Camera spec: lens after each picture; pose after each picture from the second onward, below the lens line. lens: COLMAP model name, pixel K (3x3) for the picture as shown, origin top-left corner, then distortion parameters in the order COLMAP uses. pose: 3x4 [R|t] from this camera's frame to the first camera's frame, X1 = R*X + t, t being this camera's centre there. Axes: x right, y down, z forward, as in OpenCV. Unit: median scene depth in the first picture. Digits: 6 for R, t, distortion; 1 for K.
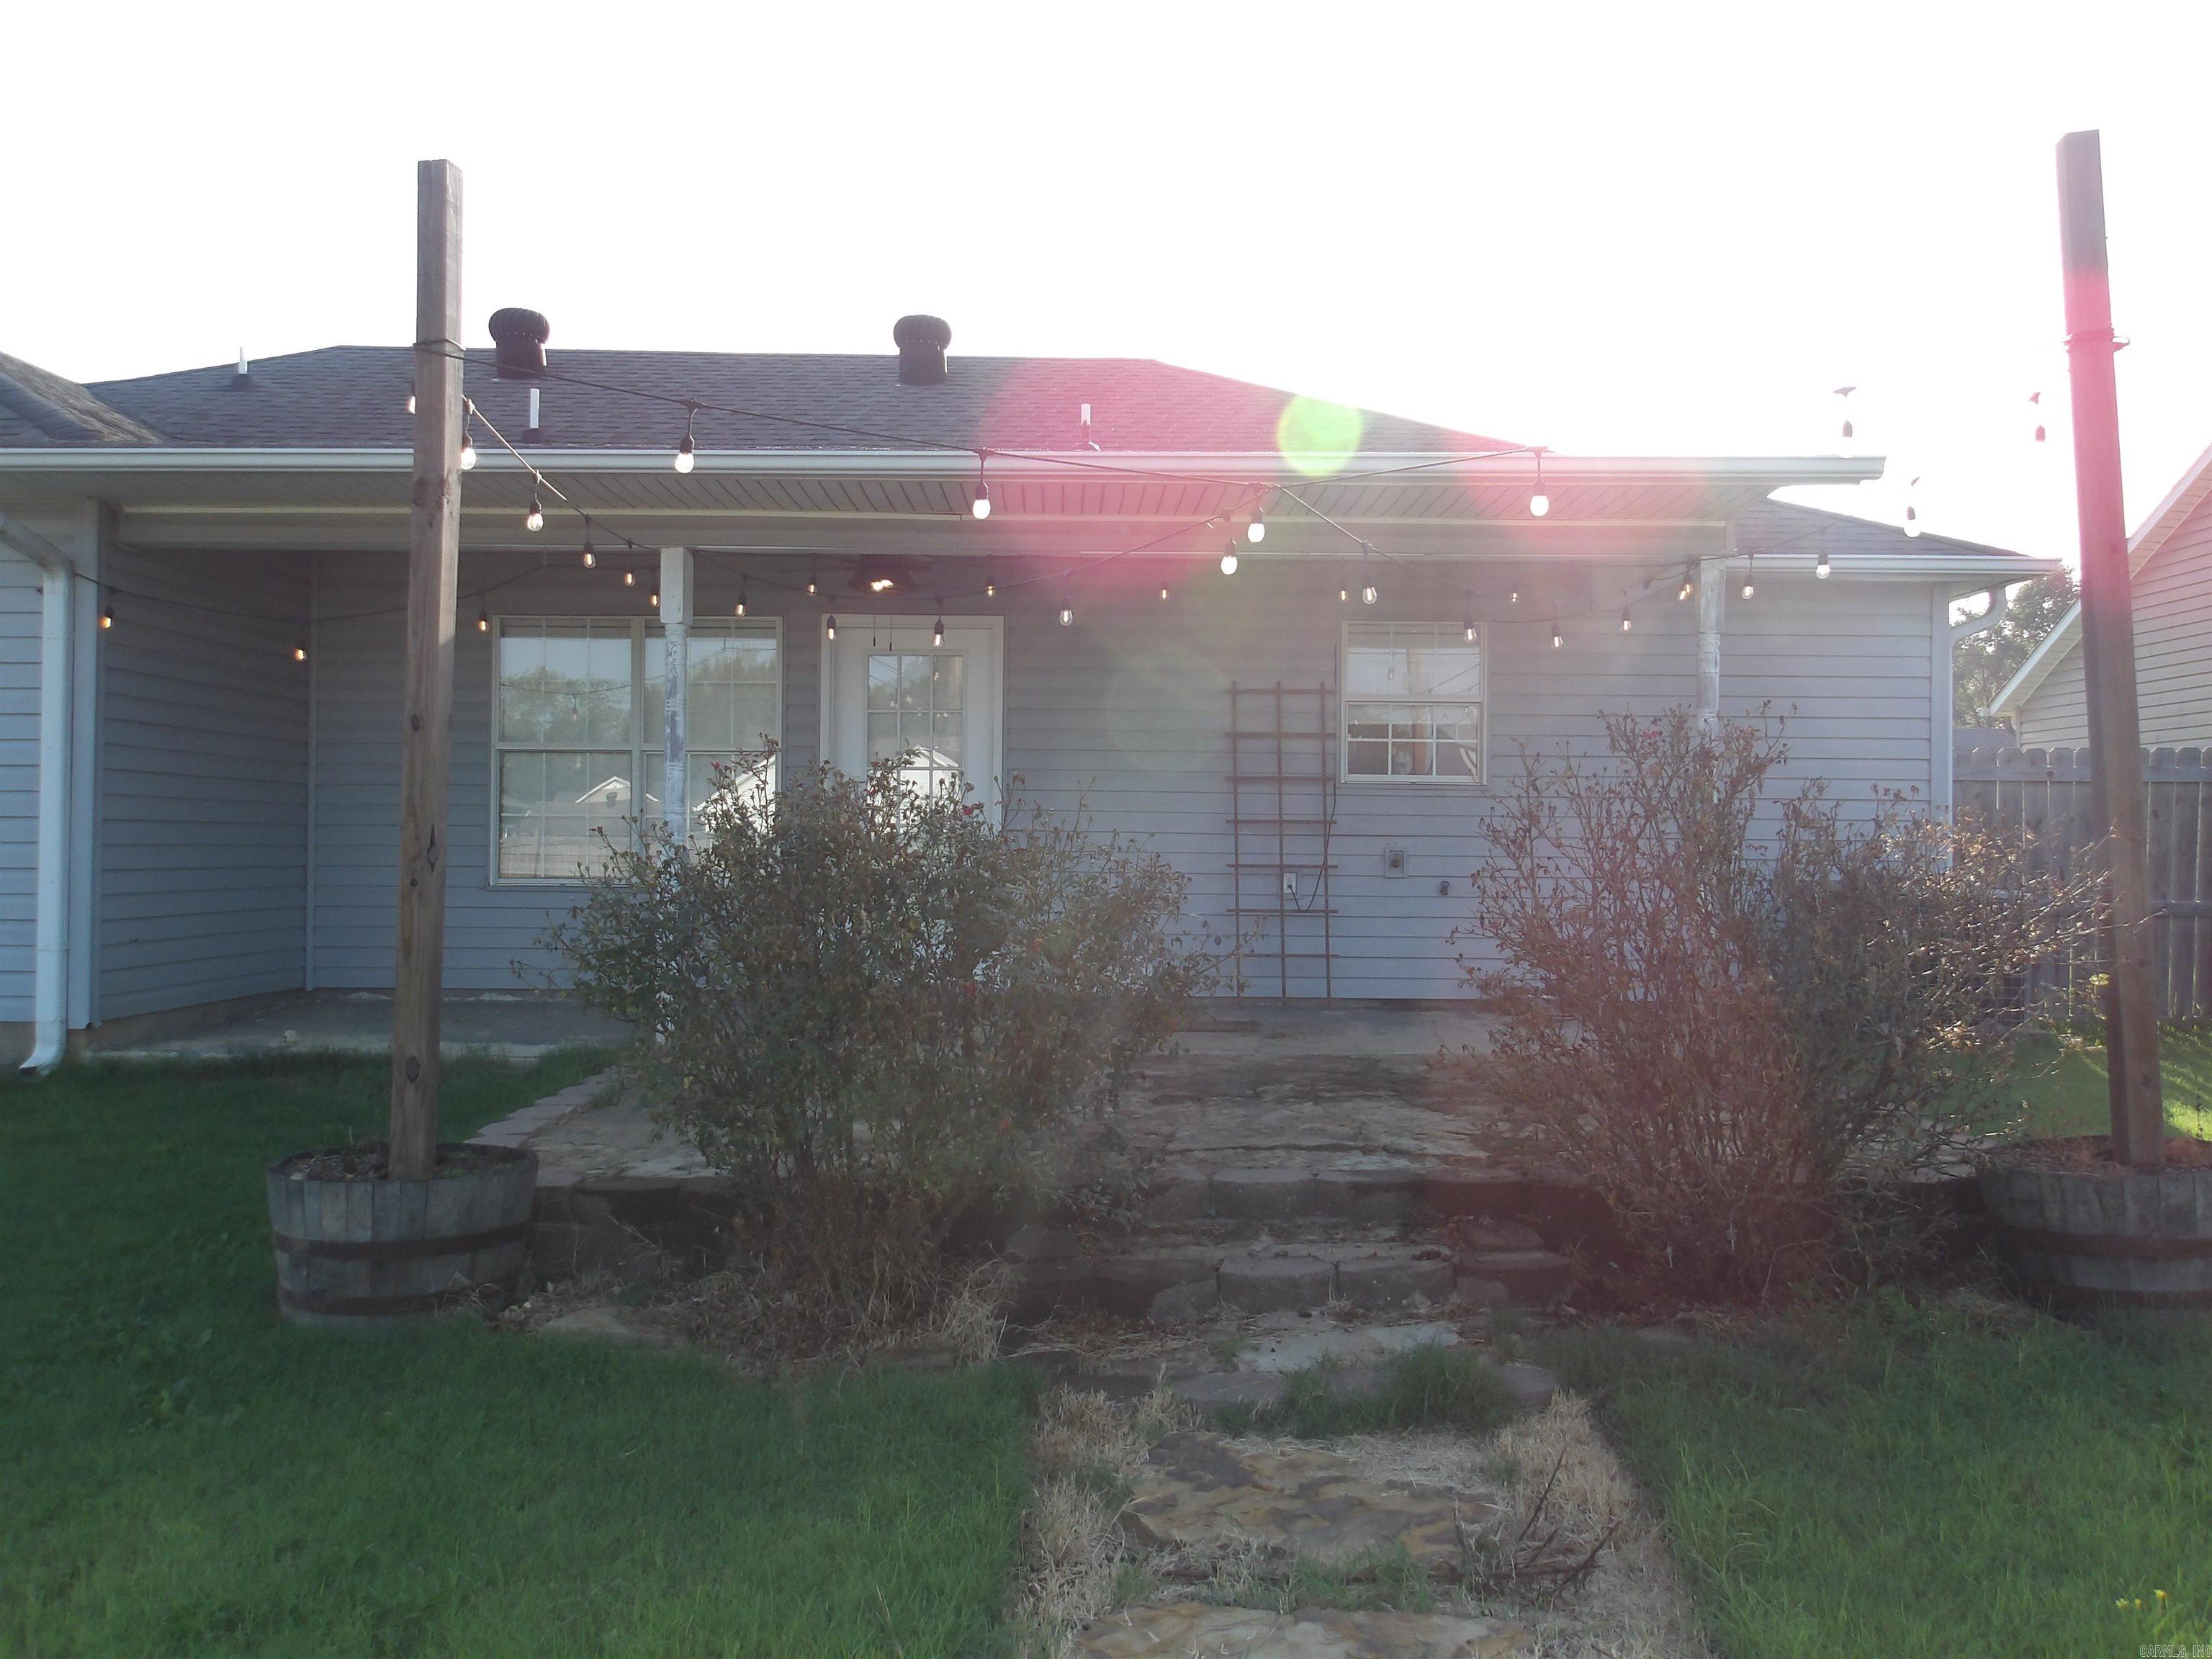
lens RADIAL K [[1821.1, 0, 1106.0], [0, 1821.1, 829.5], [0, 0, 1]] dist [0.000038, -0.000582]
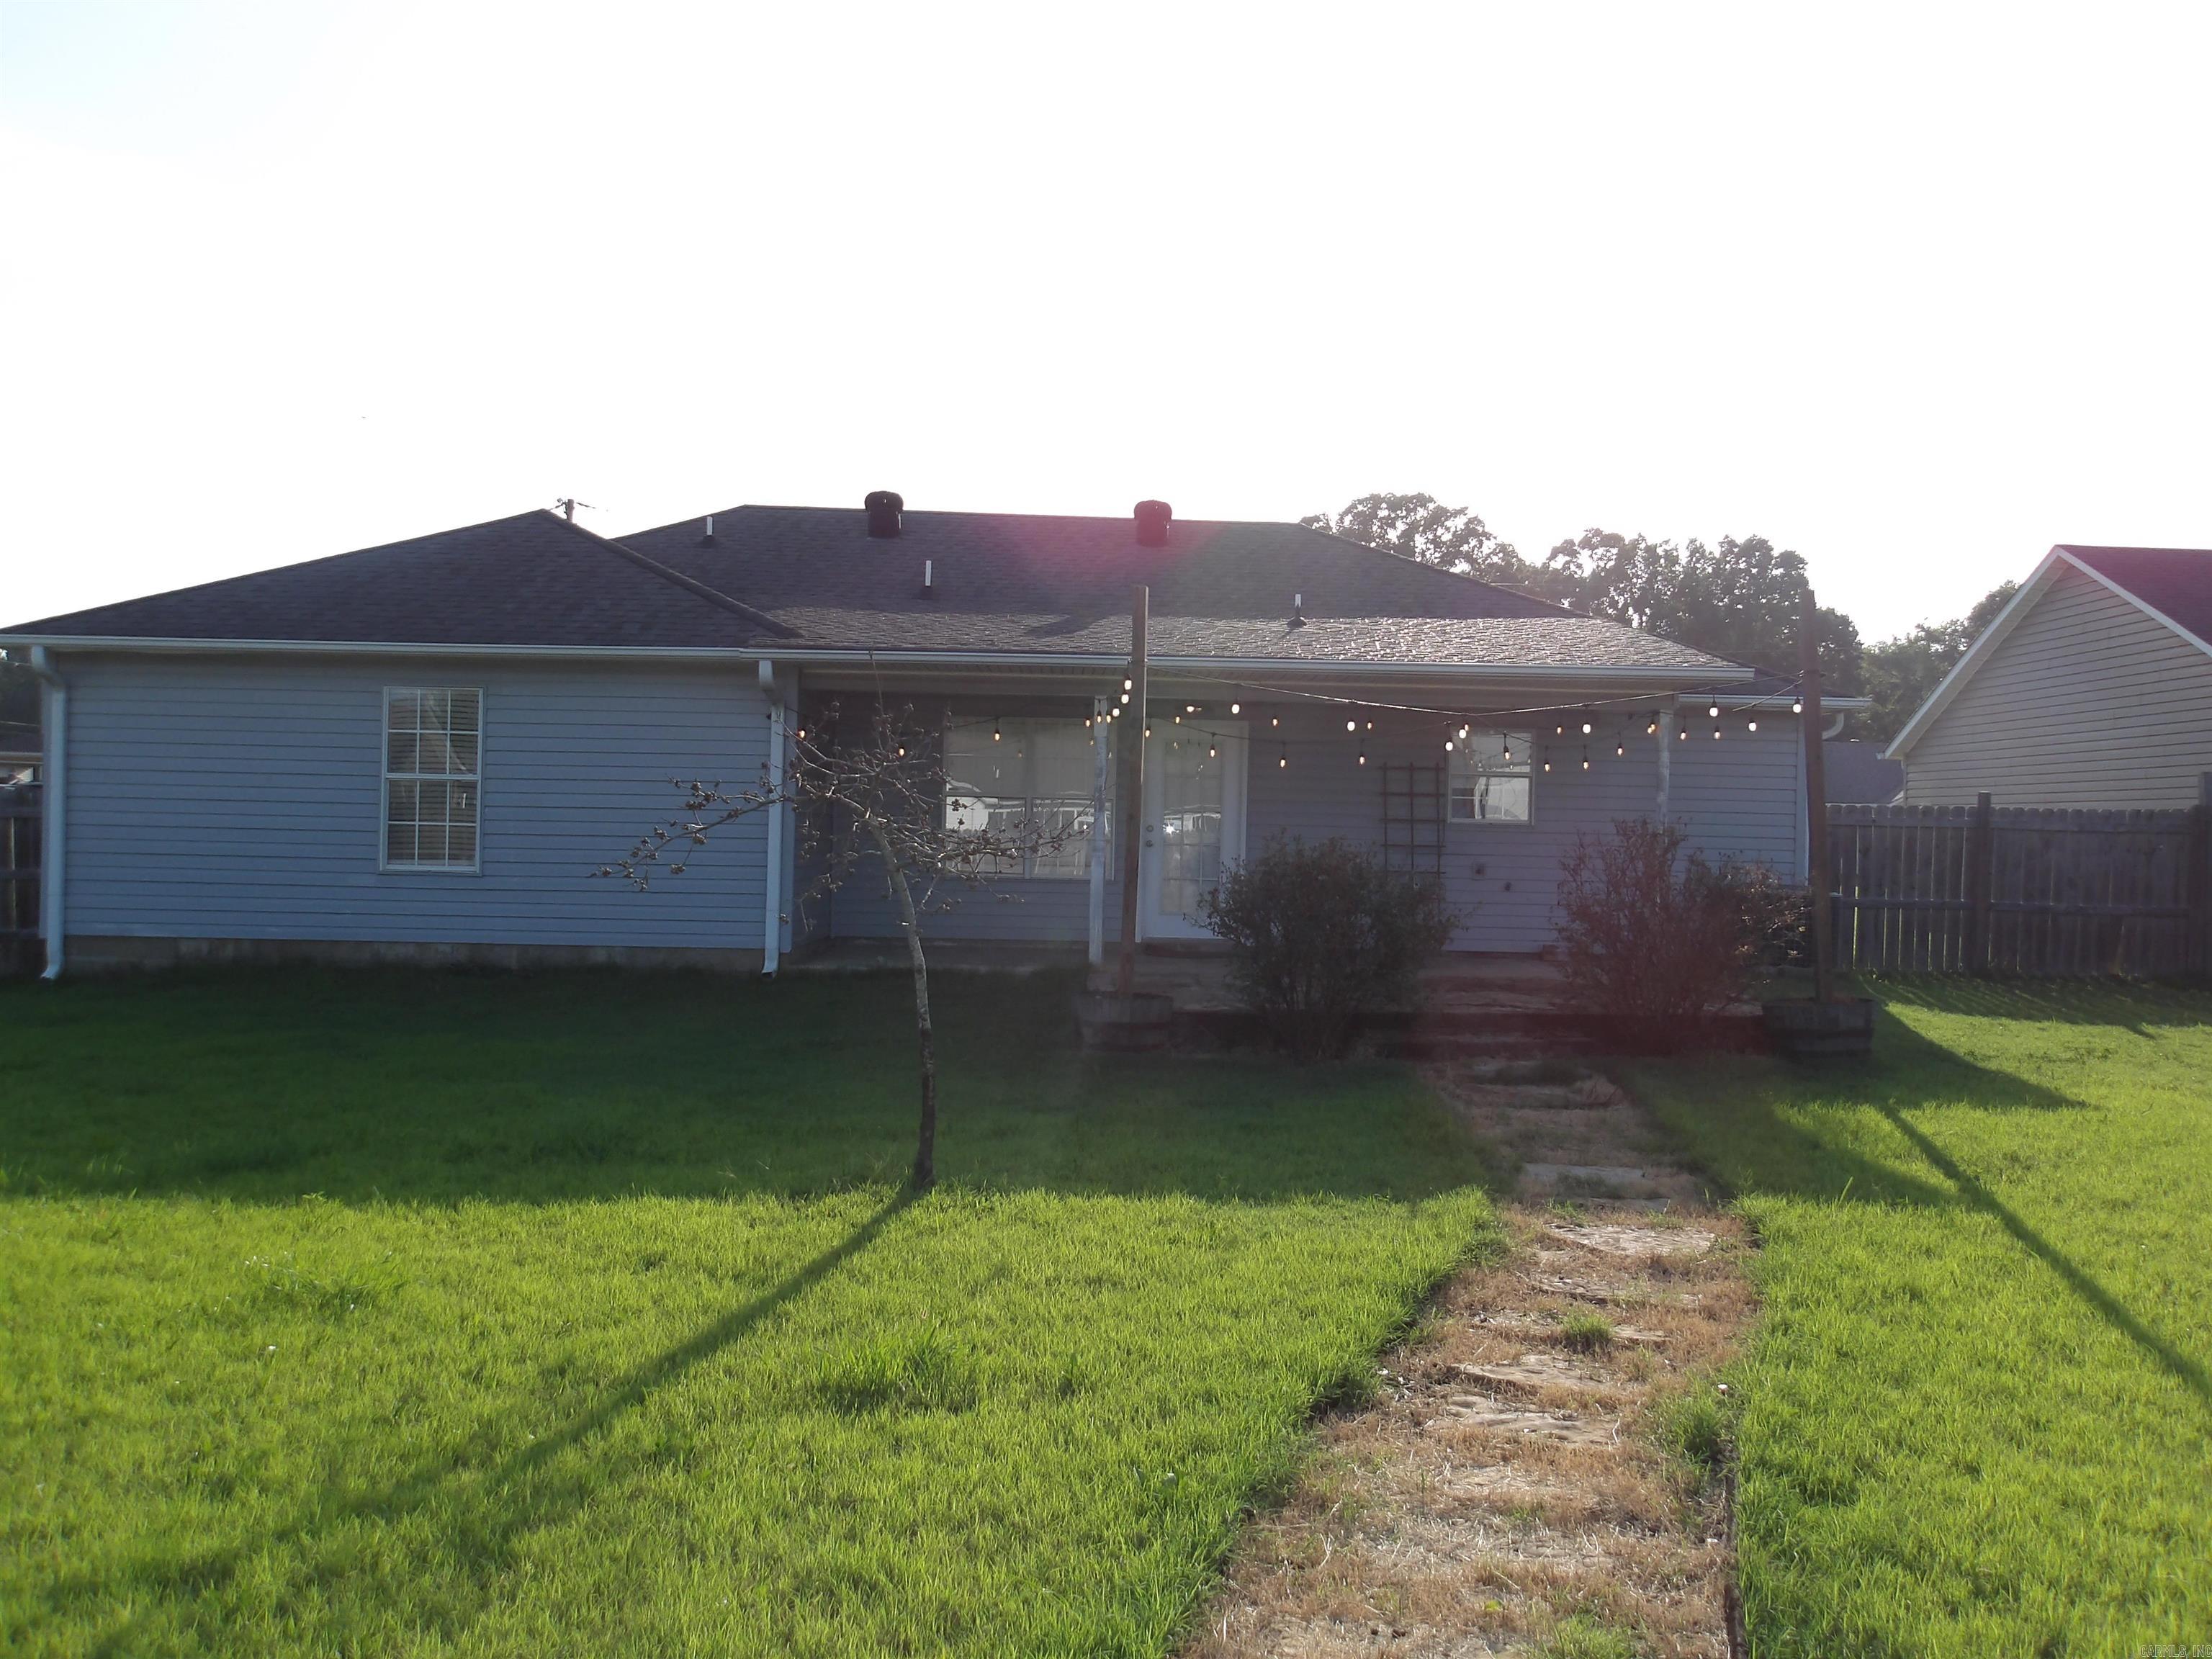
lens RADIAL K [[1821.1, 0, 1106.0], [0, 1821.1, 829.5], [0, 0, 1]] dist [0.000038, -0.000582]
pose [[0.999820, 0.014411, 0.012347, -0.372774], [-0.014506, 0.999866, 0.007615, -0.050147], [-0.012236, -0.007793, 0.999895, -1.222734]]
